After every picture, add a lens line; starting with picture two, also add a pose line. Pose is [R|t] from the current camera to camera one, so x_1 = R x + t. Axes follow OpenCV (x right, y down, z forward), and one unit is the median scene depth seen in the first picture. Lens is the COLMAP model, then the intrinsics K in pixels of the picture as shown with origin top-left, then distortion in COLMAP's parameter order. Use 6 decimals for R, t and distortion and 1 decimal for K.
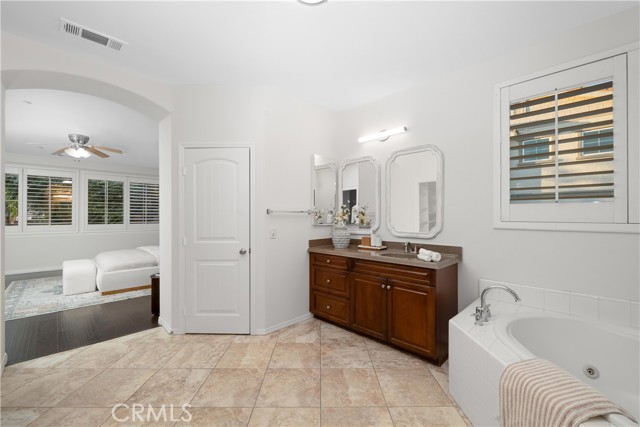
lens RADIAL K [[269.0, 0, 321.6], [0, 269.0, 214.8], [0, 0, 1]] dist [0.000686, 0.000077]
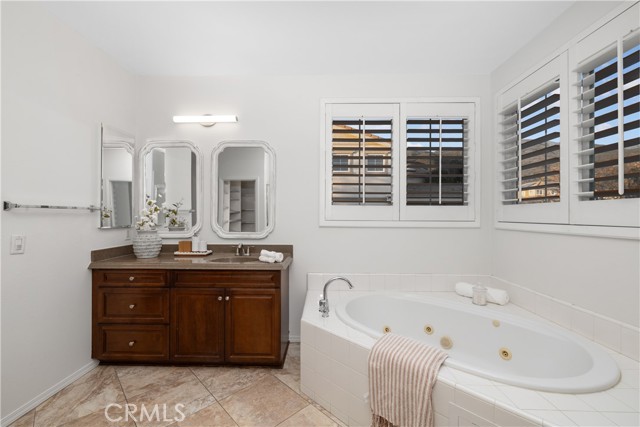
lens RADIAL K [[273.2, 0, 317.3], [0, 273.2, 213.7], [0, 0, 1]] dist [0.001437, -0.000042]
pose [[0.722058, 0.006468, 0.691802, -0.139656], [-0.007485, 0.999971, -0.001536, -0.001350], [-0.691792, -0.004069, 0.722085, 0.163556]]
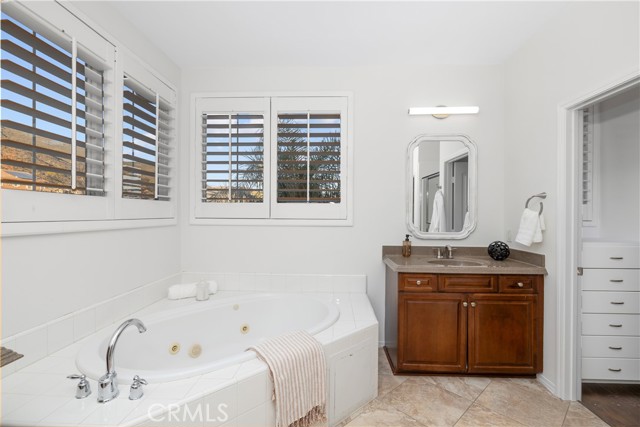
lens RADIAL K [[289.8, 0, 323.2], [0, 289.8, 213.7], [0, 0, 1]] dist [-0.002096, -0.000169]
pose [[-0.682798, -0.004194, 0.730595, -0.110476], [-0.008215, 0.999964, -0.001937, 0.002718], [-0.730561, -0.007324, -0.682809, 0.795466]]
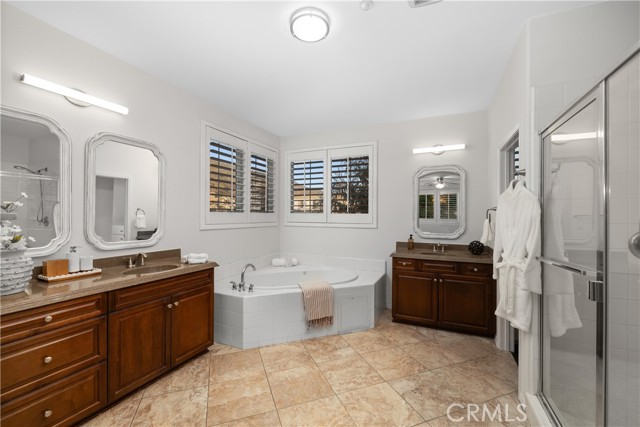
lens RADIAL K [[268.2, 0, 322.5], [0, 268.2, 214.3], [0, 0, 1]] dist [0.001791, 0.000182]
pose [[-0.360109, 0.003545, 0.932903, -0.698077], [-0.008447, 0.999939, -0.007061, -0.019461], [-0.932872, -0.010423, -0.360058, 0.821993]]
